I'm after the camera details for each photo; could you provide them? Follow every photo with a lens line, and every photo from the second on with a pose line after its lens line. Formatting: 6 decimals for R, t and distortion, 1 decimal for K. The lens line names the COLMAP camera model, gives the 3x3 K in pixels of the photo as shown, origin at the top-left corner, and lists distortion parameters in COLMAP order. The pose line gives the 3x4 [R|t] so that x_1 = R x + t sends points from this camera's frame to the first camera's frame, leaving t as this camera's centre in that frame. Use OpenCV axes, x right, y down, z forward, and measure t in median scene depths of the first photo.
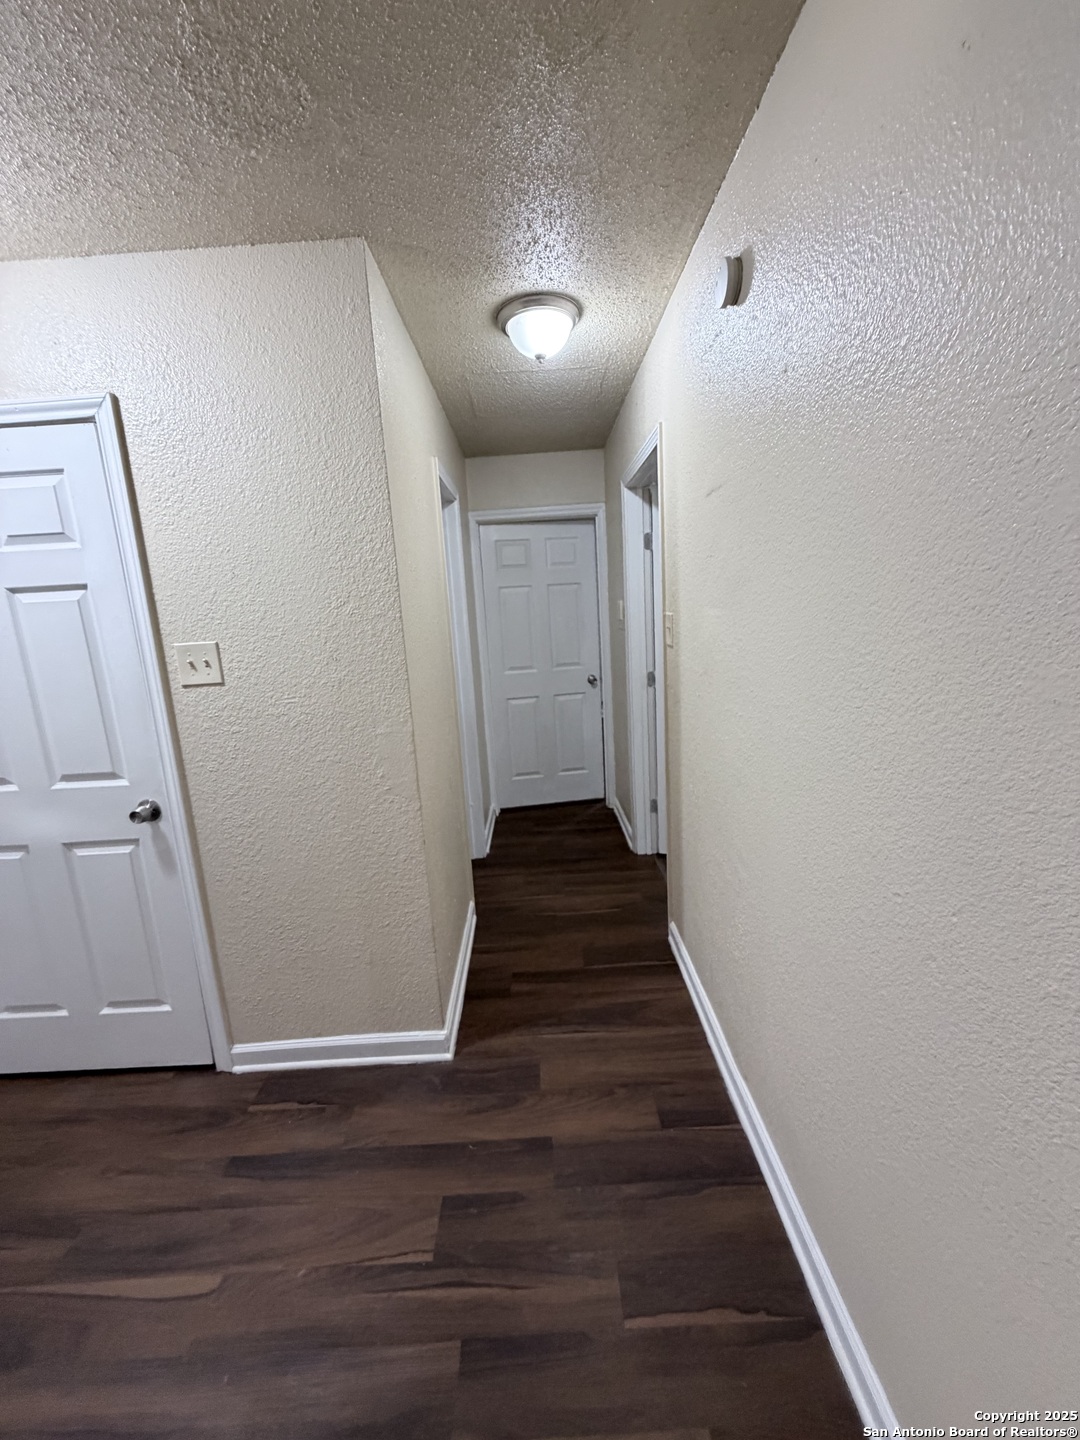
lens RADIAL K [[567.5, 0, 541.7], [0, 567.5, 723.4], [0, 0, 1]] dist [0.000841, 0.000100]
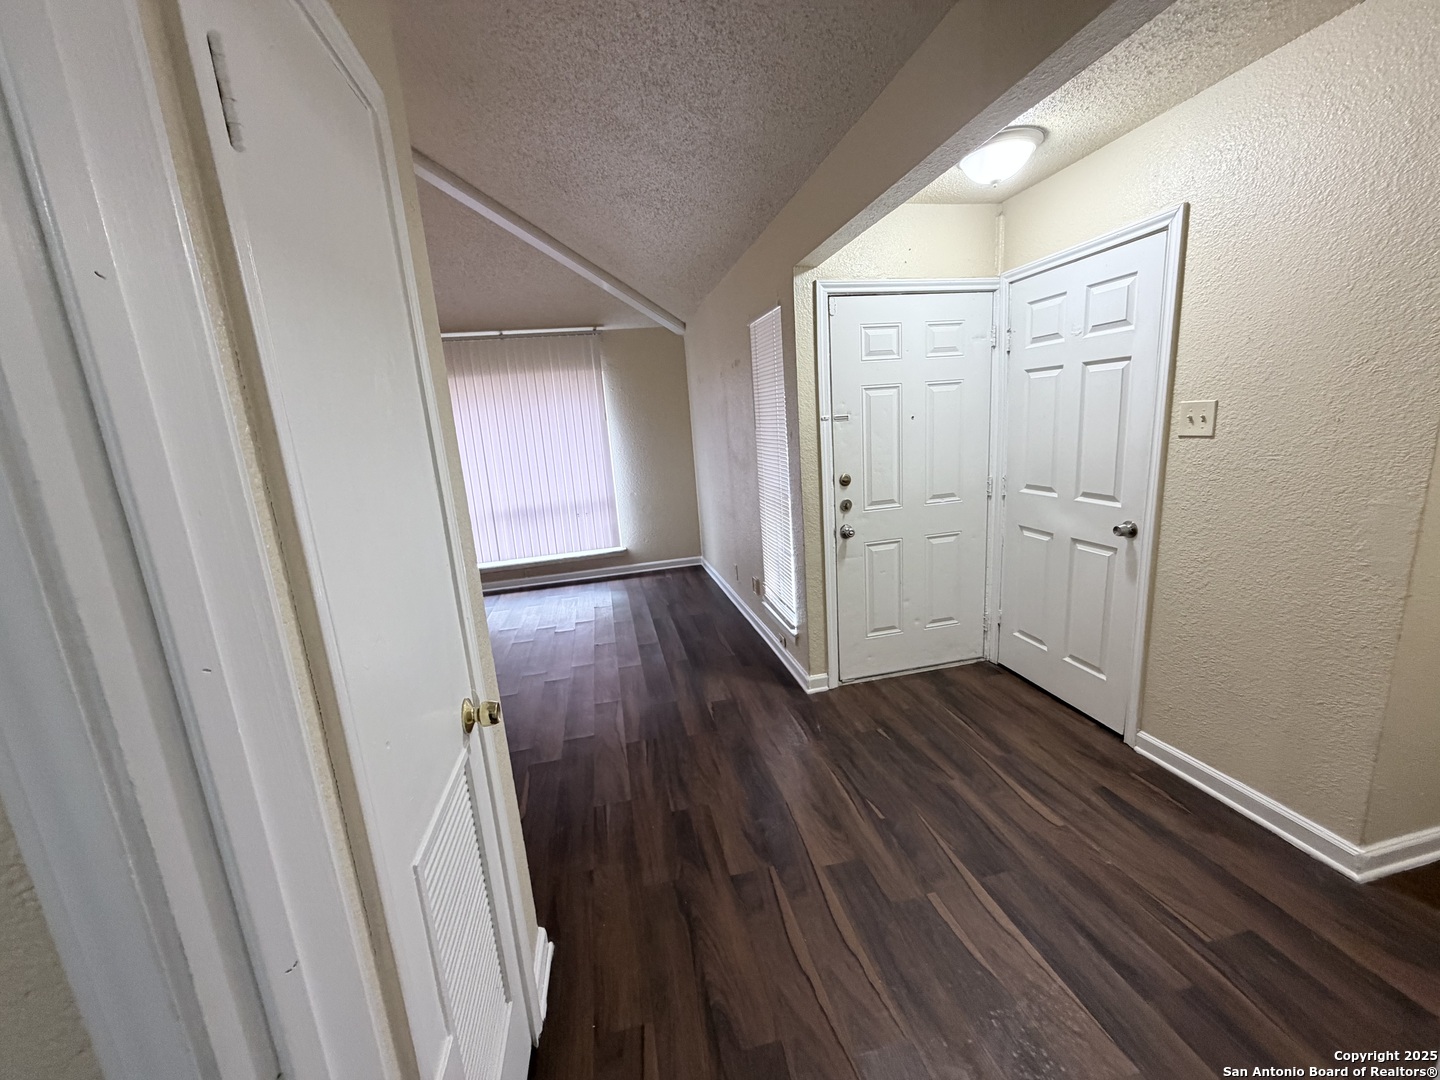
lens RADIAL K [[567.5, 0, 721.1], [0, 567.5, 540.6], [0, 0, 1]] dist [0.000841, 0.000100]
pose [[0.208425, 0.247427, -0.946223, 0.374383], [-0.123699, 0.966370, 0.225448, -0.001662], [0.970184, 0.070058, 0.232022, -0.231022]]
